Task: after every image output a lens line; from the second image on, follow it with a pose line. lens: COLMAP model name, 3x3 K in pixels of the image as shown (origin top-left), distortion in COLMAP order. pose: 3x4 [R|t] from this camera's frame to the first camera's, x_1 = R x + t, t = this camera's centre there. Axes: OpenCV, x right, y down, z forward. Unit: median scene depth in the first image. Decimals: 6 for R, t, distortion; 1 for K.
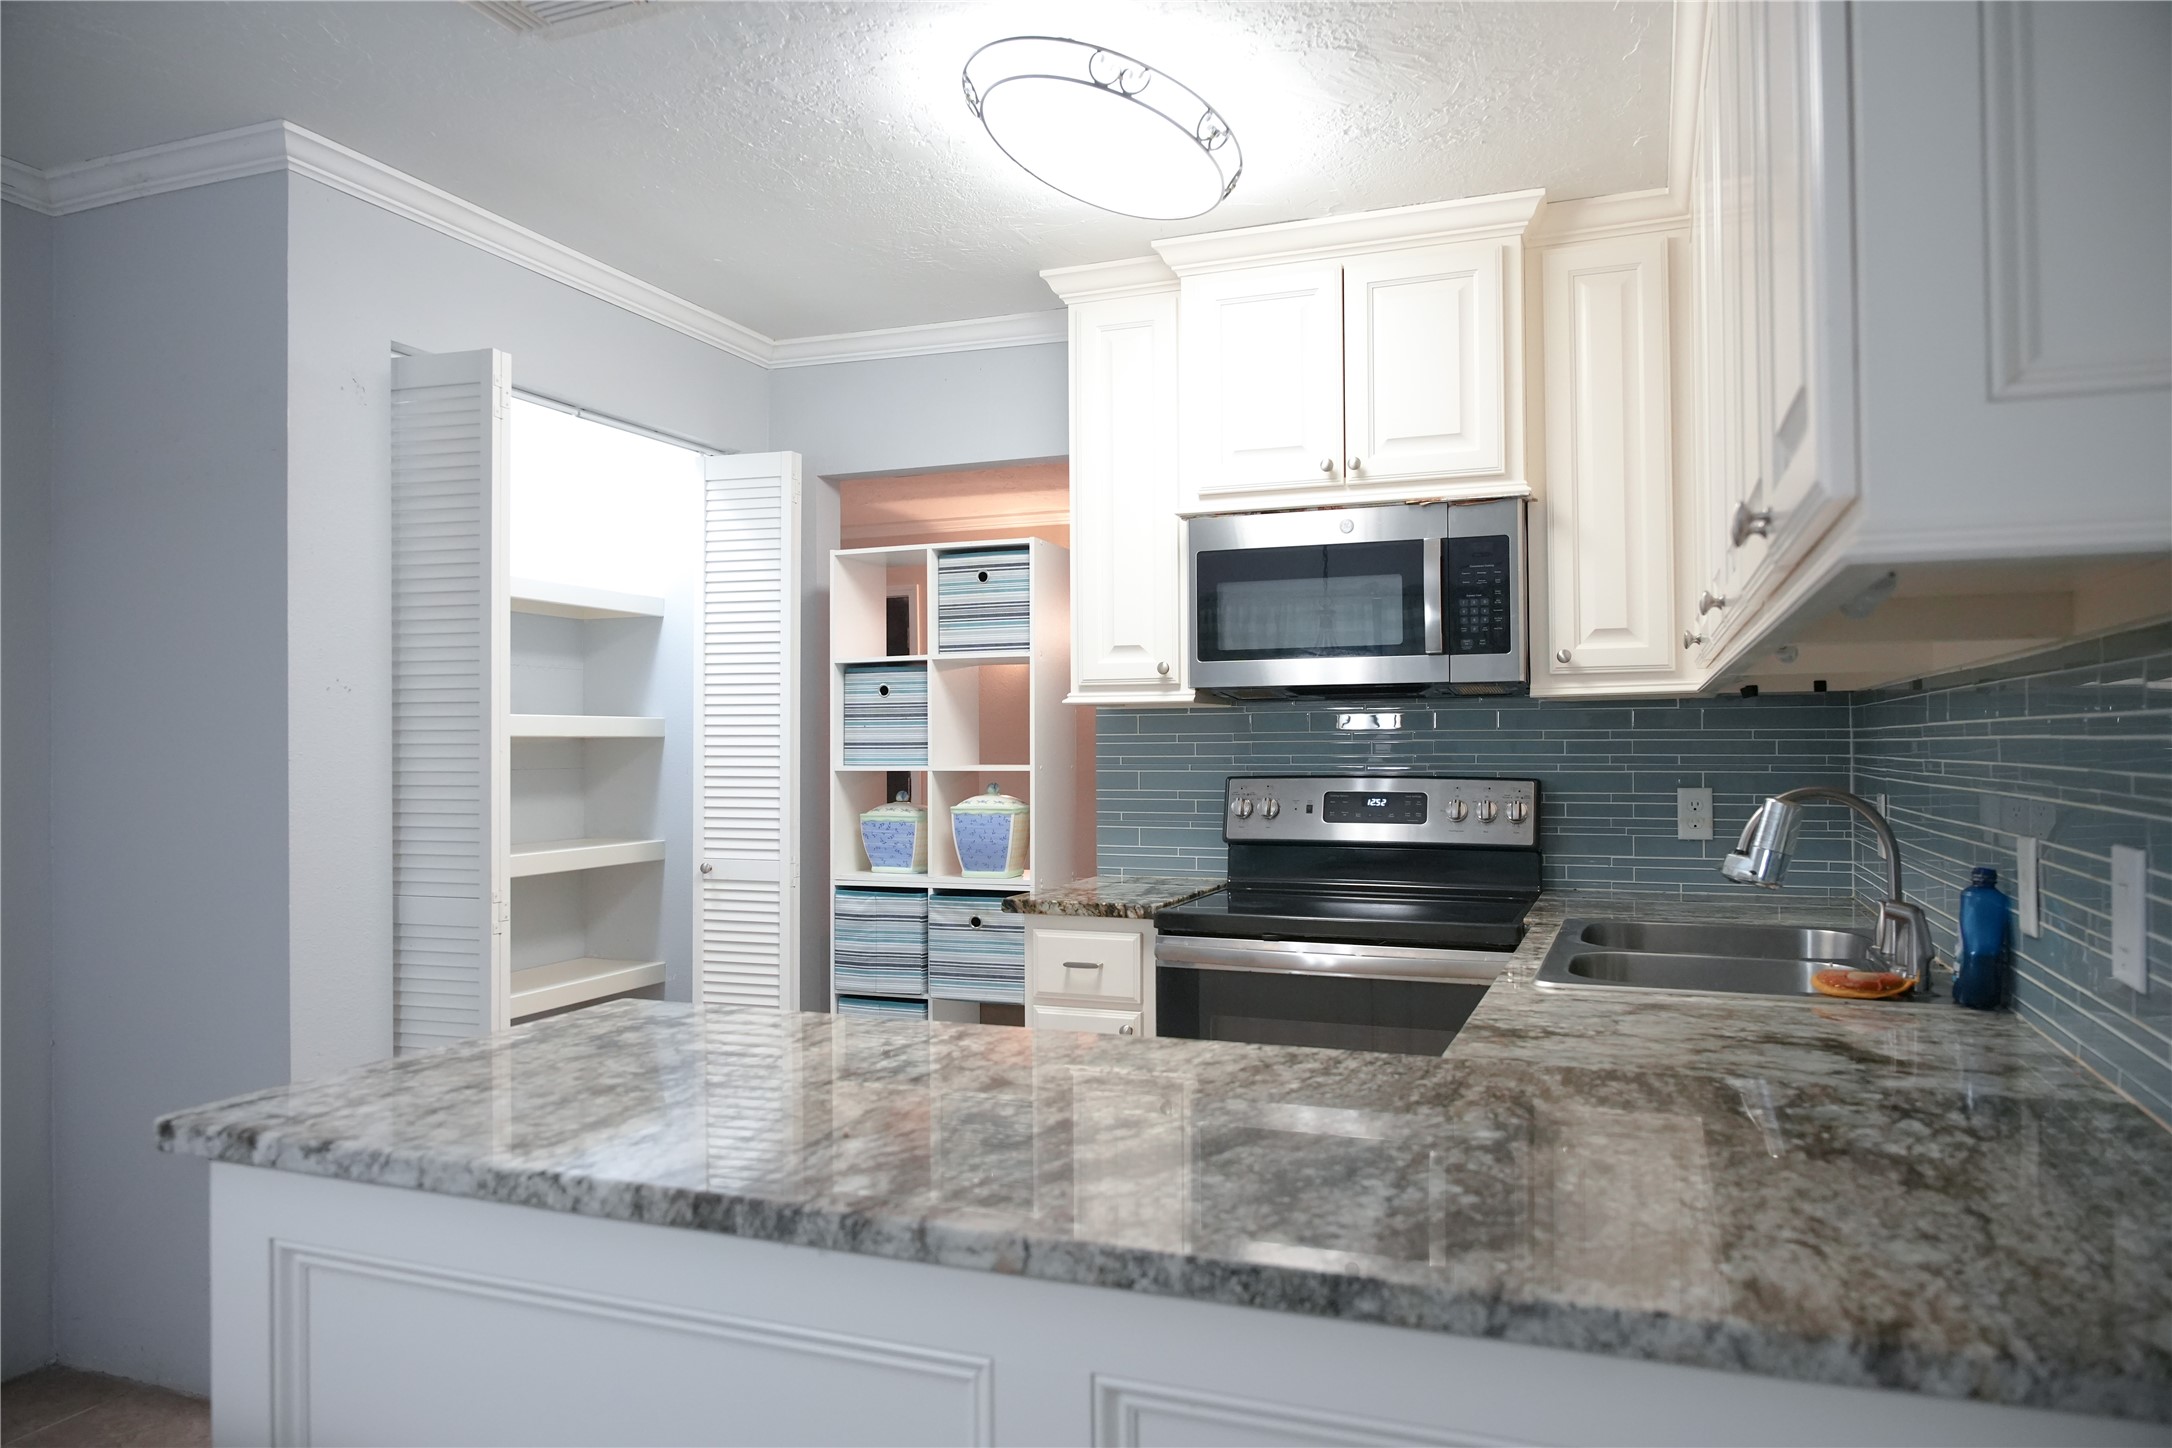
lens RADIAL K [[1457.1, 0, 1092.4], [0, 1457.1, 731.6], [0, 0, 1]] dist [-0.020011, 0.002375]
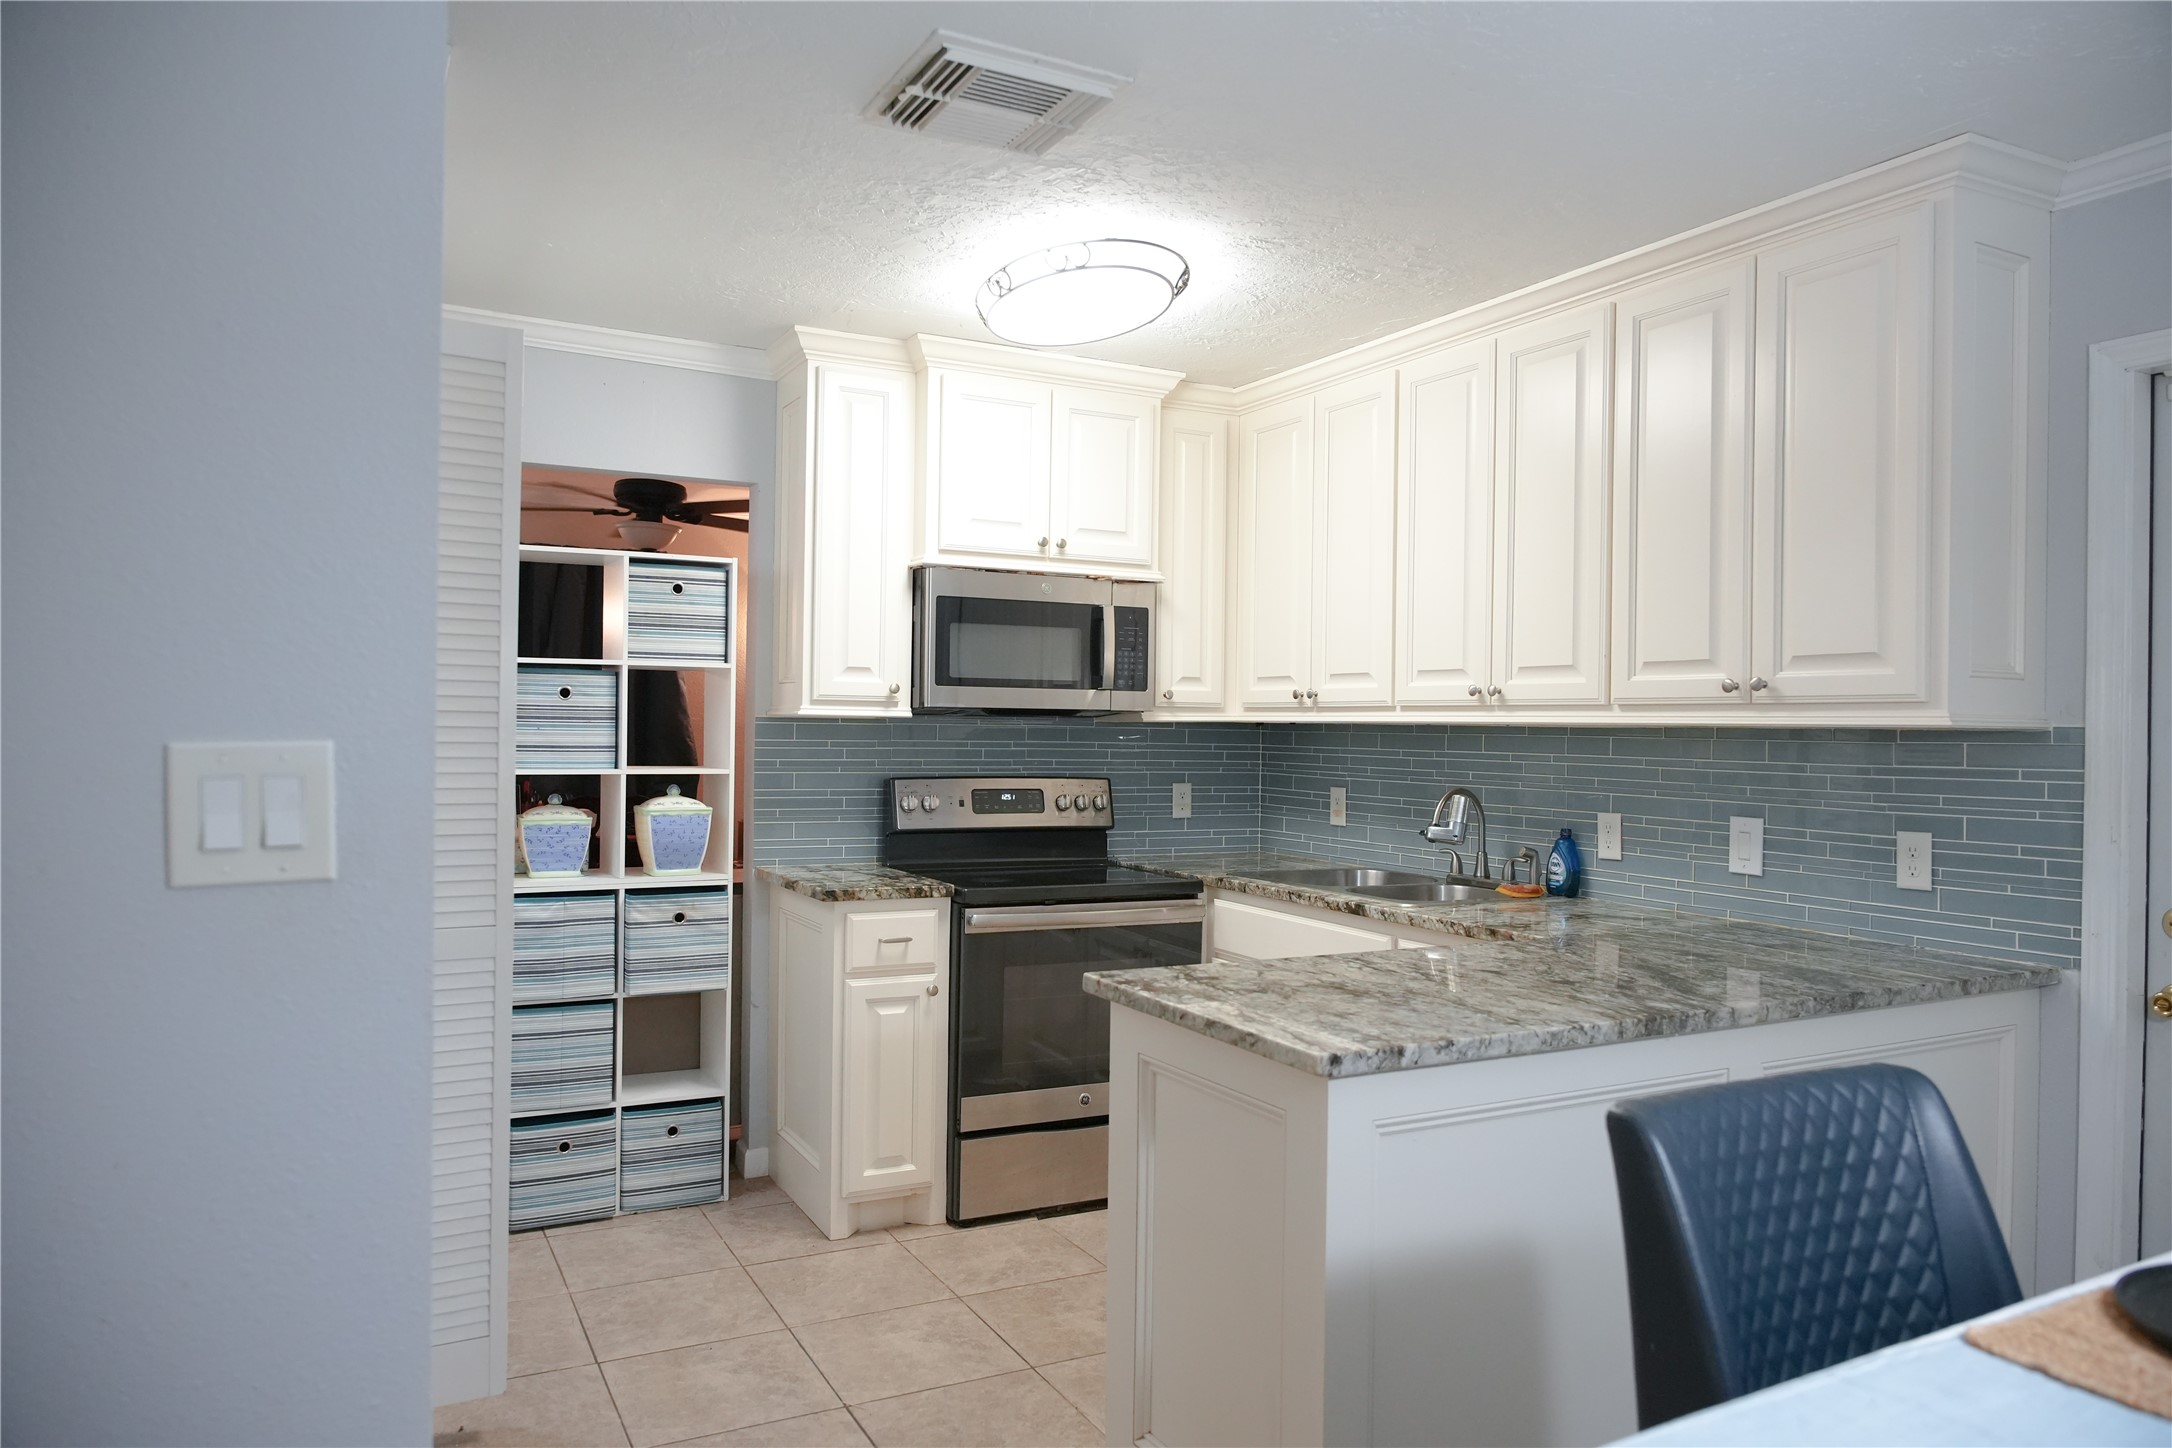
lens RADIAL K [[1457.1, 0, 1092.4], [0, 1457.1, 731.6], [0, 0, 1]] dist [-0.020011, 0.002375]
pose [[0.652265, 0.012142, 0.757894, -0.744170], [-0.026747, 0.999618, 0.007005, -0.020864], [-0.757519, -0.024841, 0.652340, 0.098630]]
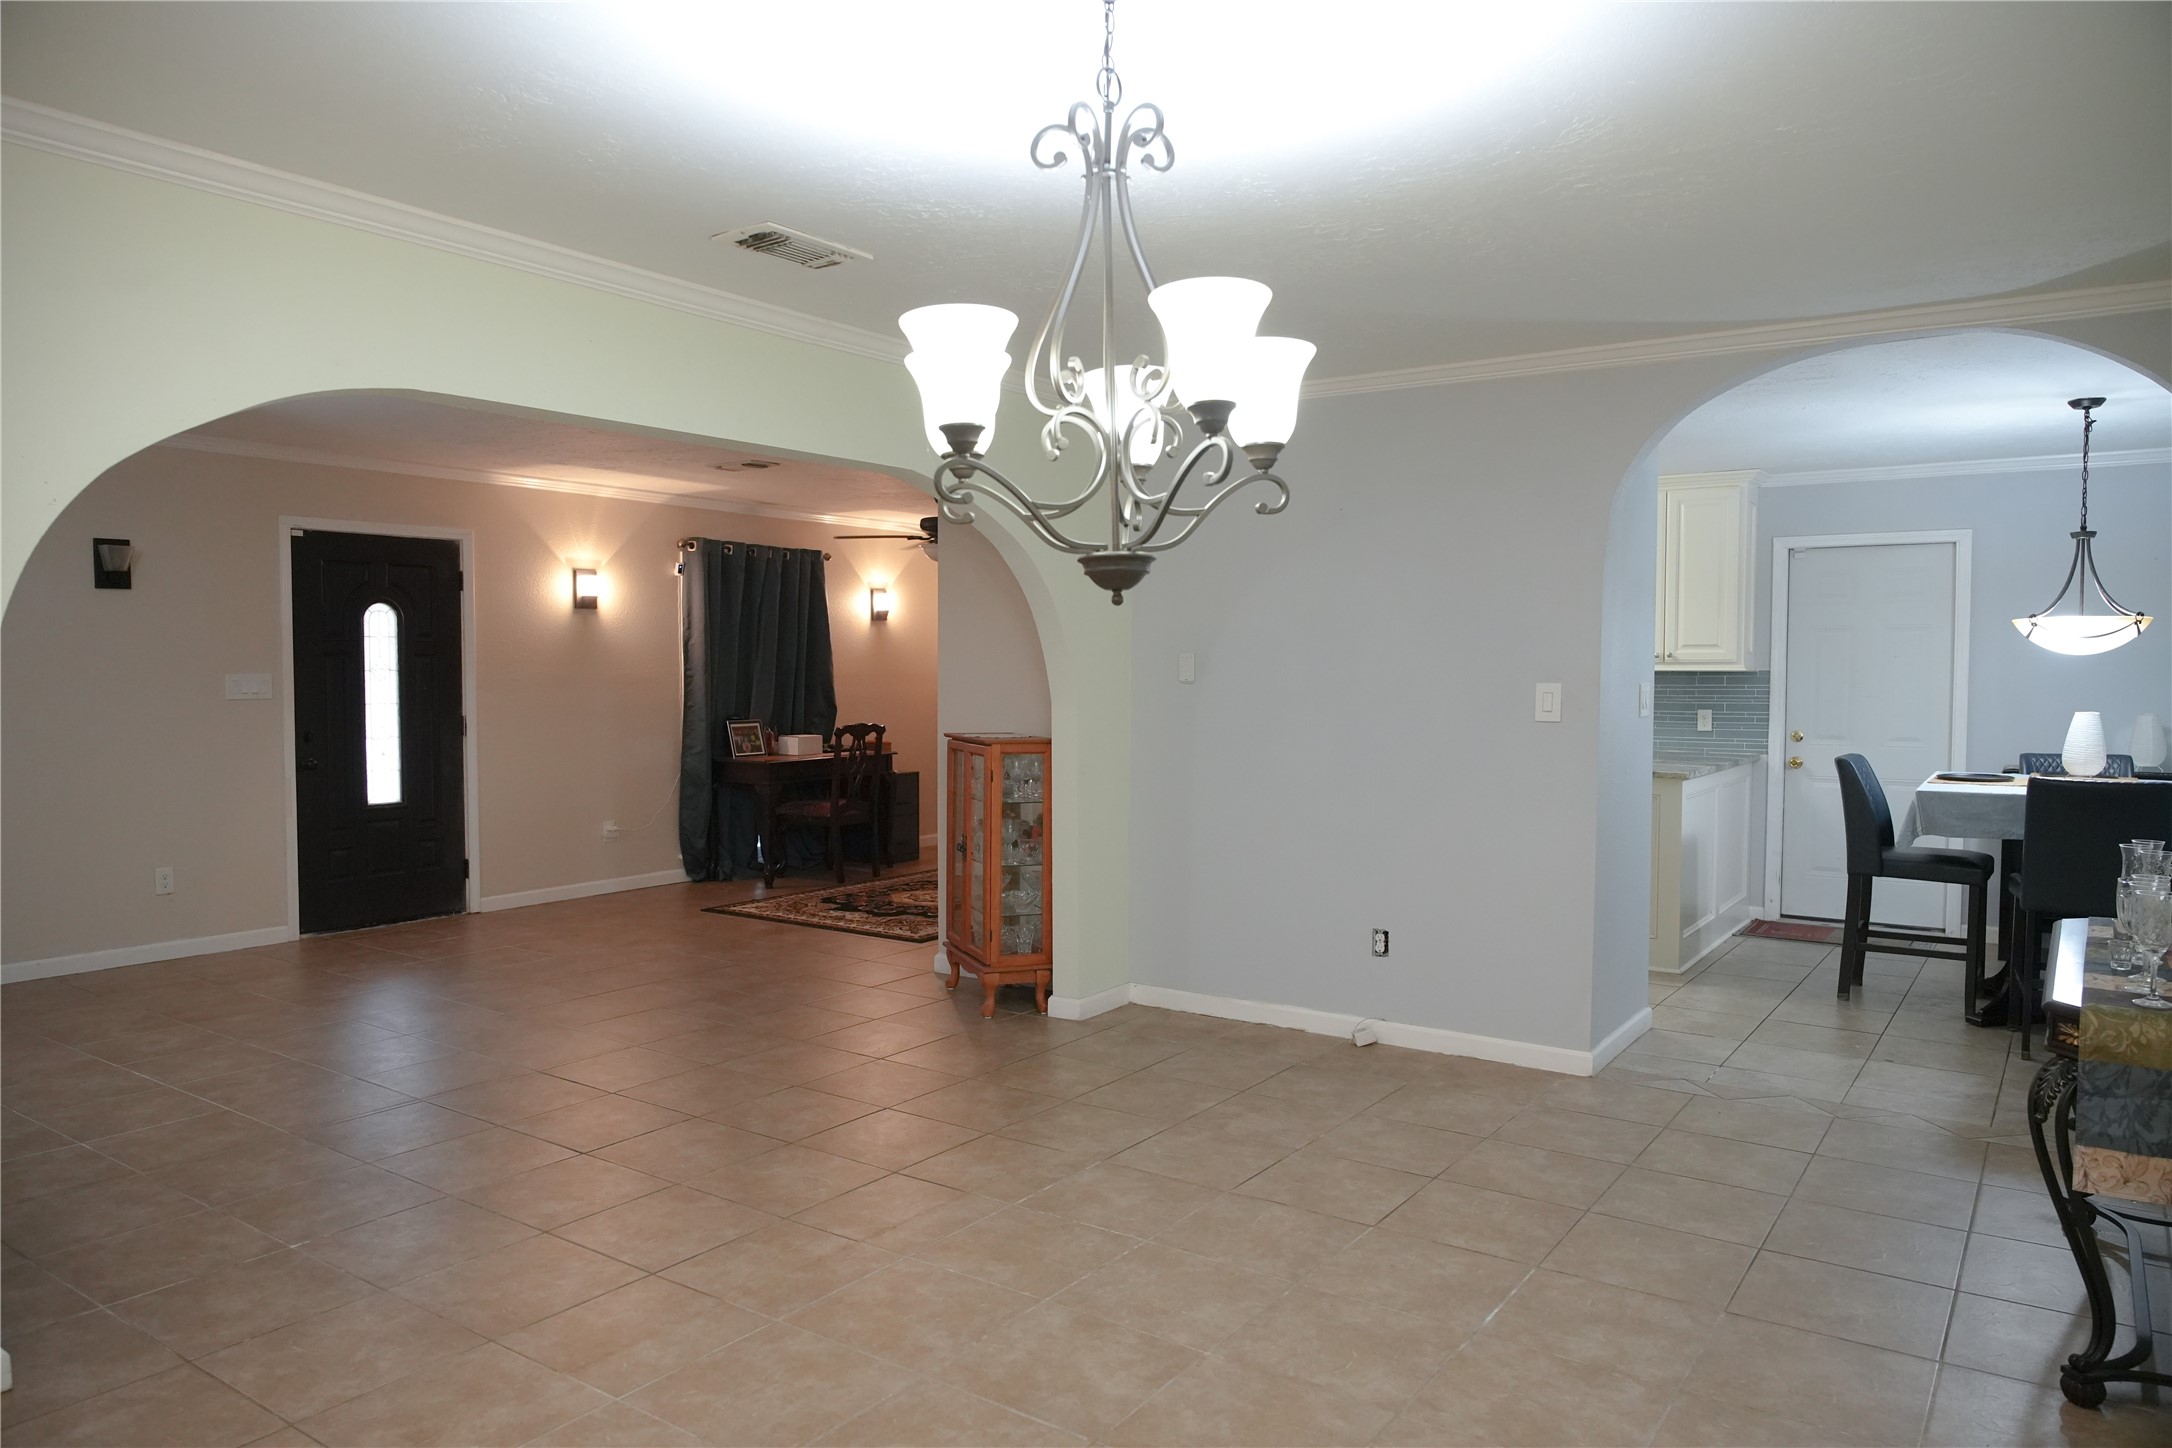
lens RADIAL K [[1457.1, 0, 1092.4], [0, 1457.1, 731.6], [0, 0, 1]] dist [-0.020011, 0.002375]
pose [[0.231580, -0.036196, 0.972142, -2.294449], [-0.014127, 0.999077, 0.040564, -0.013109], [-0.972713, -0.023128, 0.230855, 0.721463]]
